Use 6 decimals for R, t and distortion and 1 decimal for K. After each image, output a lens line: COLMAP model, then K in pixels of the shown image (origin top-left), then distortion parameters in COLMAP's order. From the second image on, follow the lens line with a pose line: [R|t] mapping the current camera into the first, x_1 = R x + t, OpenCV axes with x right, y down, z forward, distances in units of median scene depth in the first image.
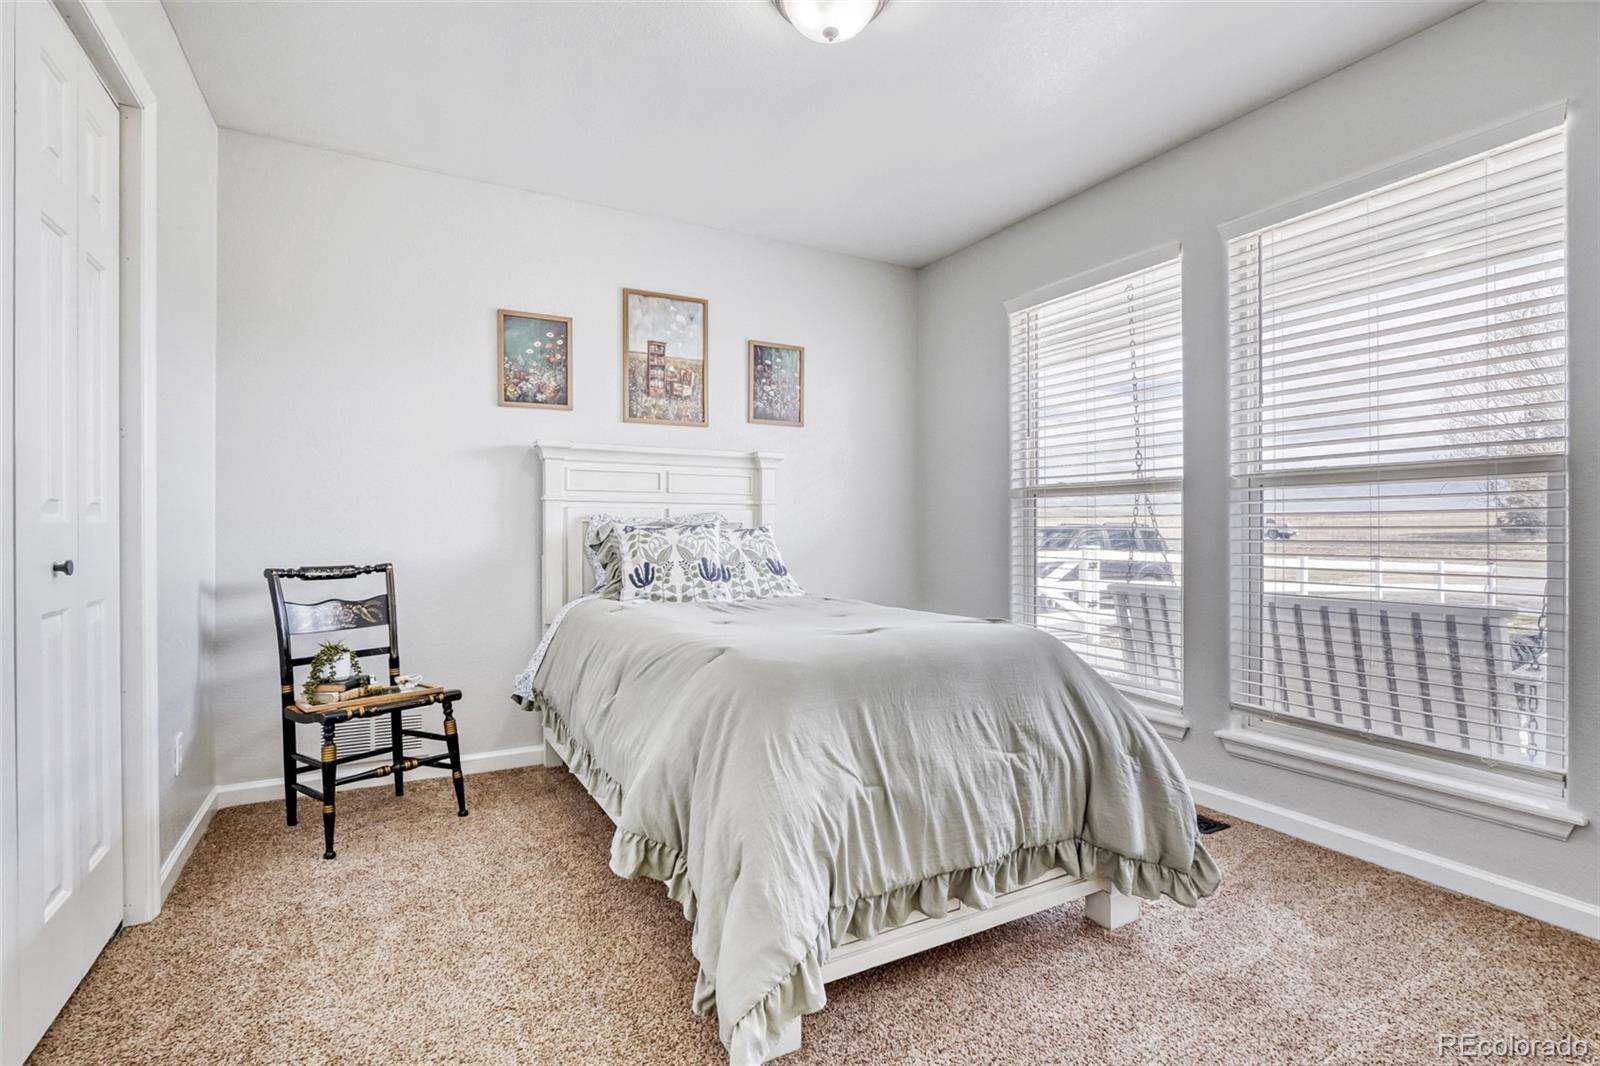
lens RADIAL K [[751.8, 0, 800.0], [0, 751.8, 533.0], [0, 0, 1]] dist [-0.020284, 0.000729]
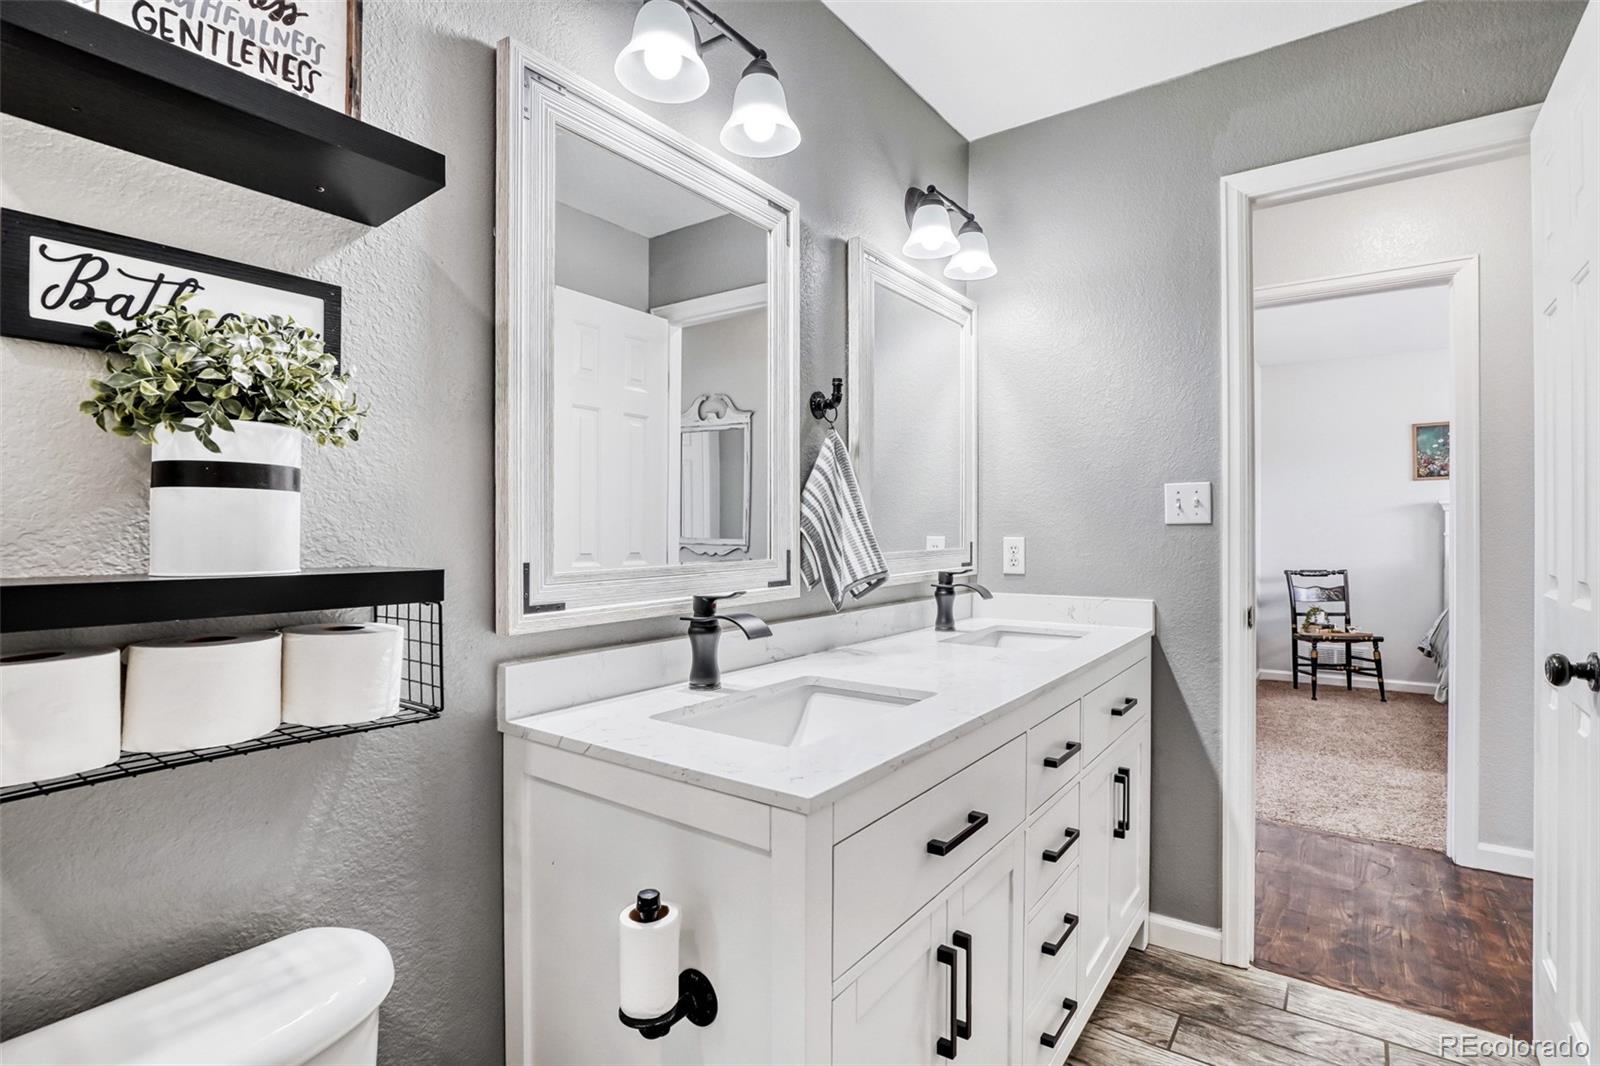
lens RADIAL K [[771.7, 0, 804.8], [0, 771.7, 540.8], [0, 0, 1]] dist [-0.021223, 0.000174]
pose [[0.422351, 0.007439, -0.906402, 0.695020], [0.000768, 0.999963, 0.008565, -0.055899], [0.906432, -0.004314, 0.422329, -1.179665]]
